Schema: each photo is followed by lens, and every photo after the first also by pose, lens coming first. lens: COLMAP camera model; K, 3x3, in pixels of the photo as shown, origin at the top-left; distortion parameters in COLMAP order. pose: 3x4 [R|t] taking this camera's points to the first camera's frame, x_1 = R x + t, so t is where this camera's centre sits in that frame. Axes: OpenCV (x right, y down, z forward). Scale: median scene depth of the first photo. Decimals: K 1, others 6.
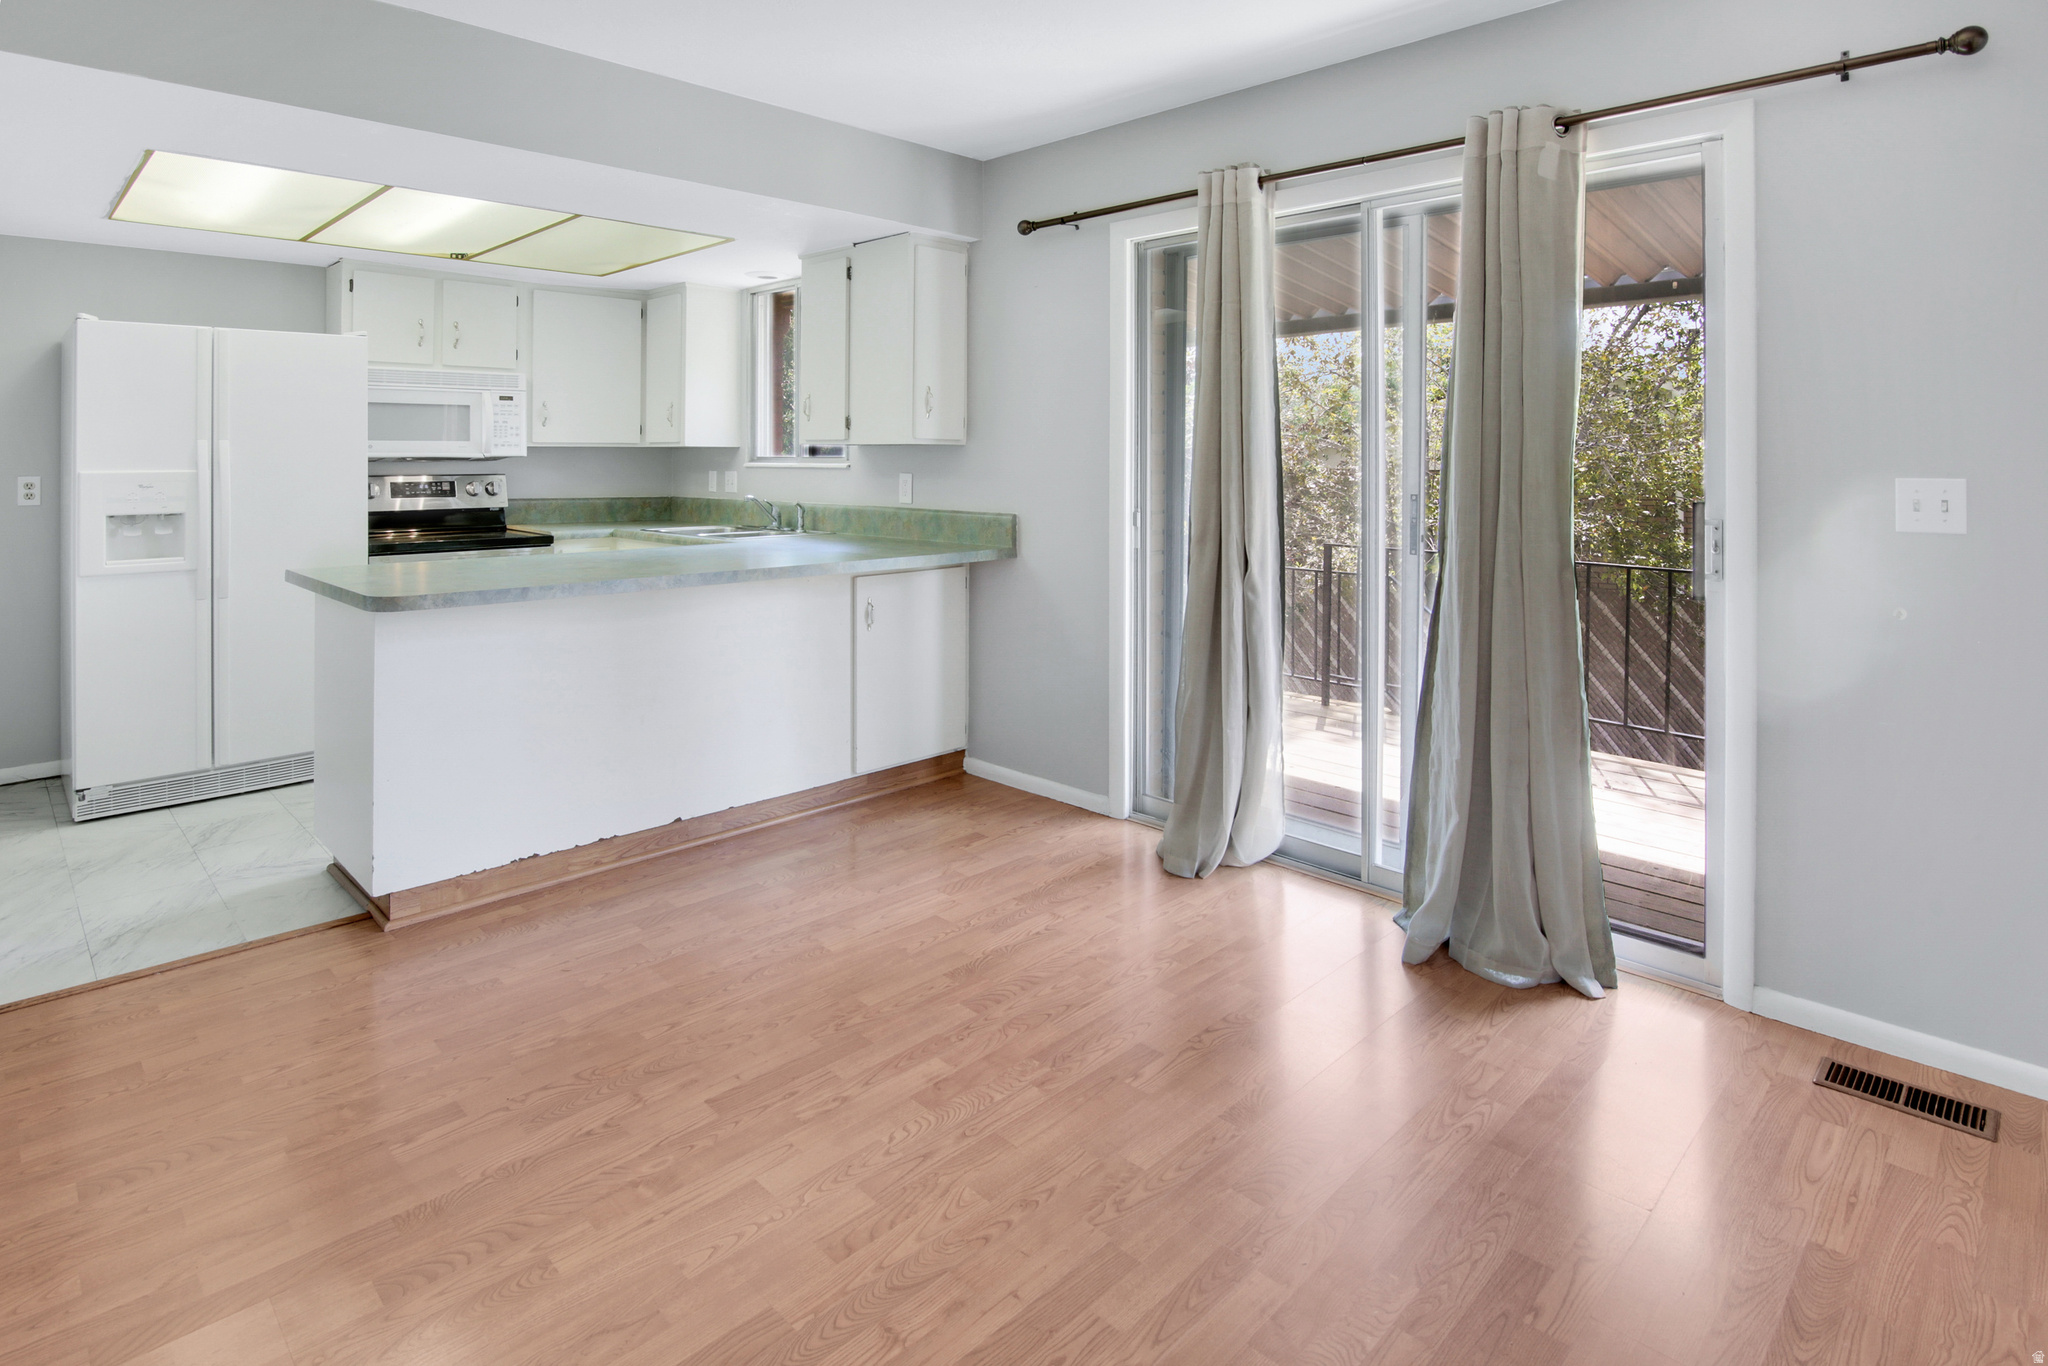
lens RADIAL K [[1071.0, 0, 1044.5], [0, 1071.0, 650.4], [0, 0, 1]] dist [-0.016466, 0.002743]
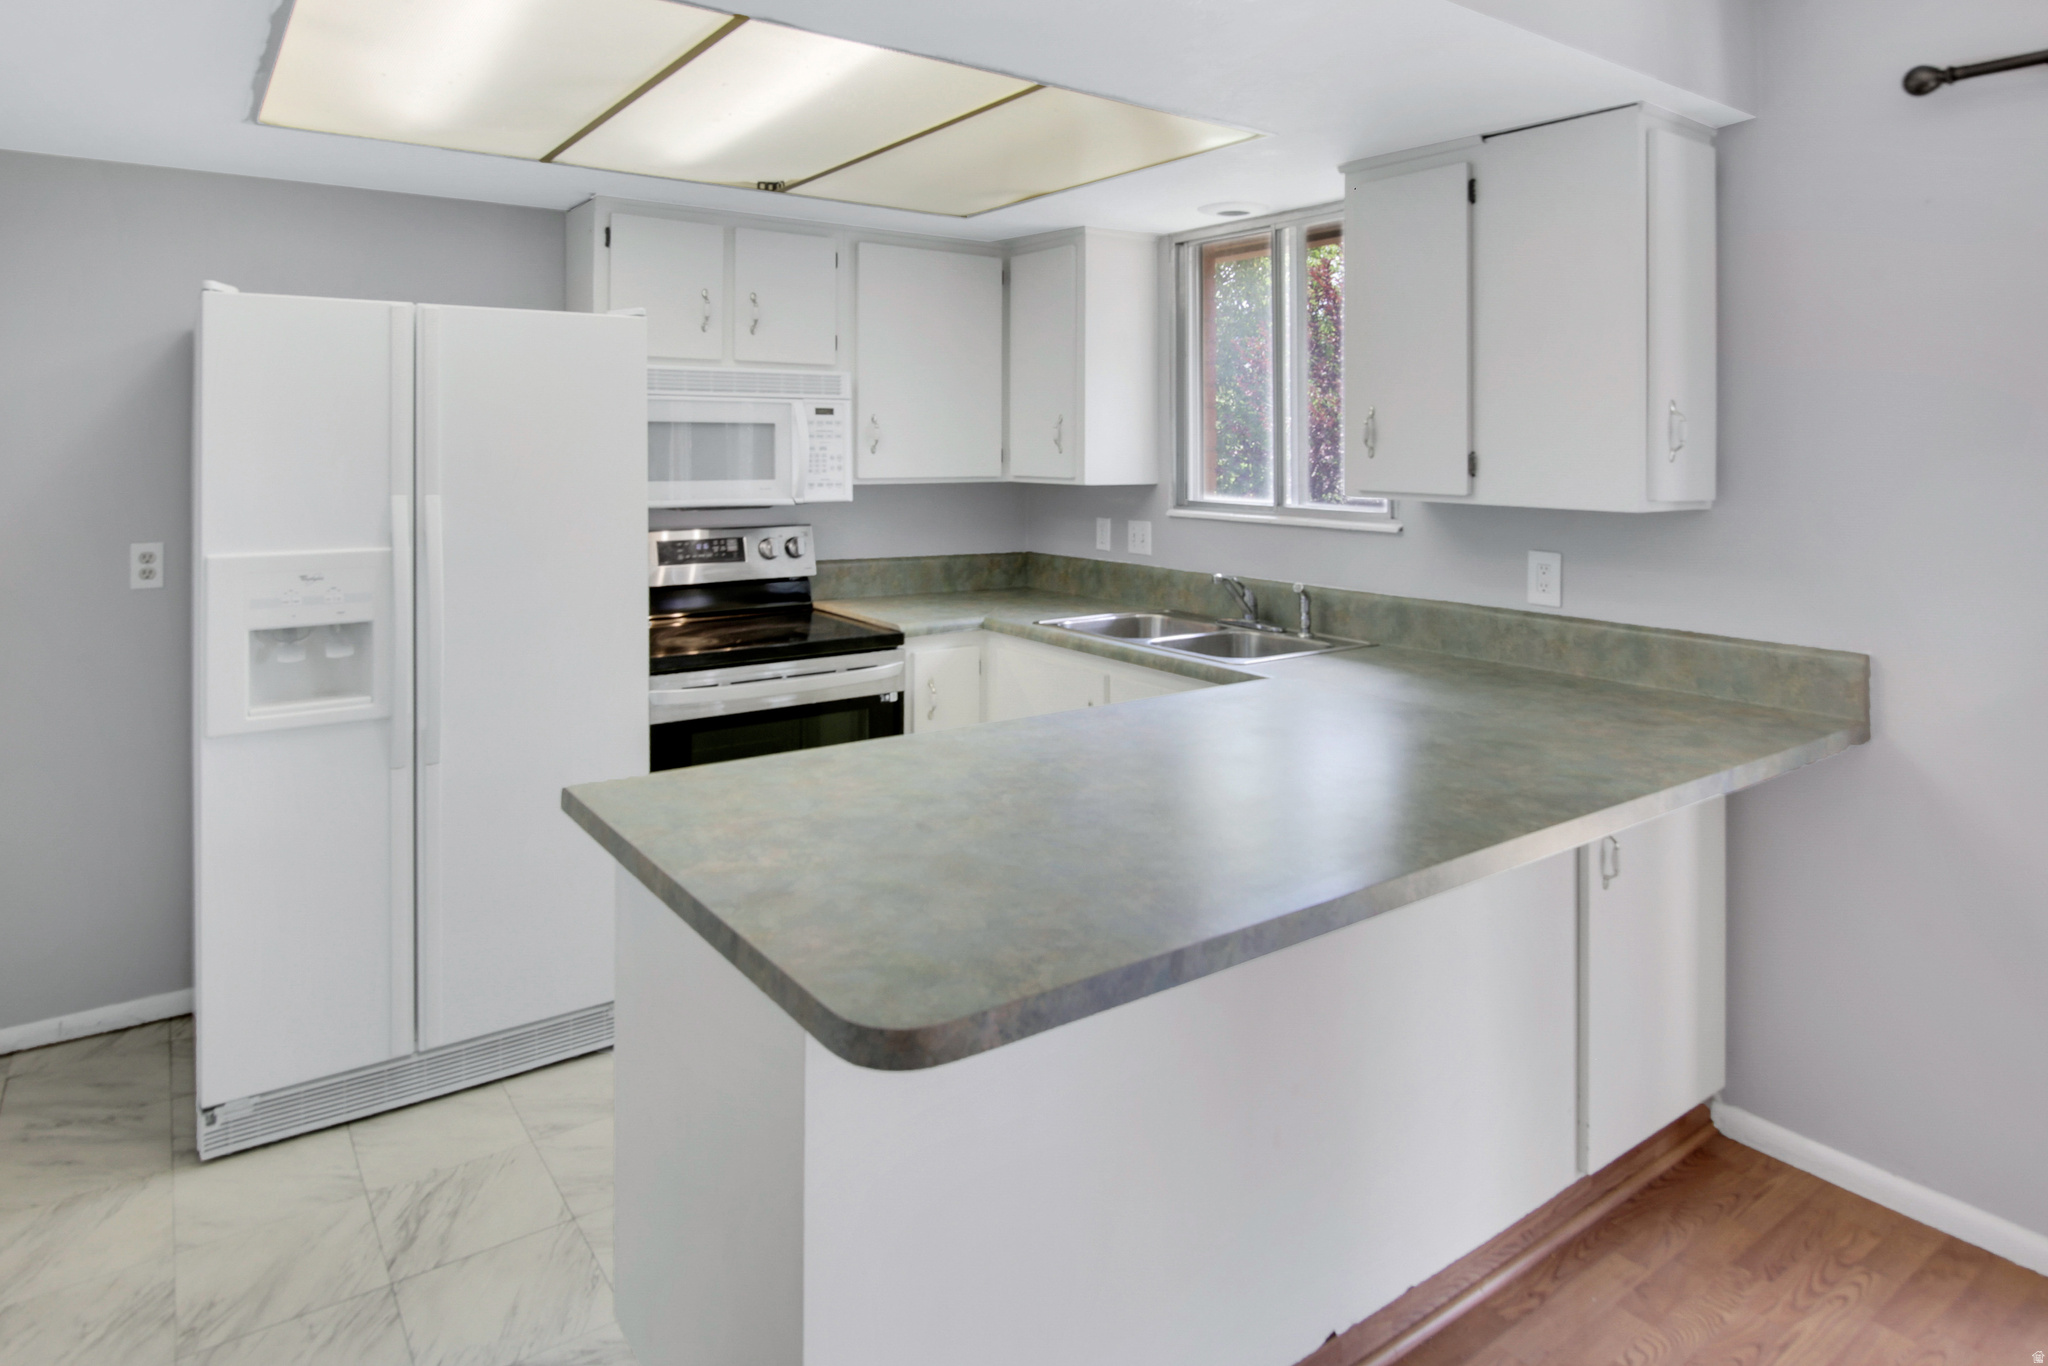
lens RADIAL K [[1071.0, 0, 1015.4], [0, 1071.0, 676.9], [0, 0, 1]] dist [-0.016466, 0.002743]
pose [[0.991778, 0.027742, -0.124924, -0.308994], [-0.022735, 0.998887, 0.041332, -0.106389], [0.125932, -0.038152, 0.991305, 0.370223]]
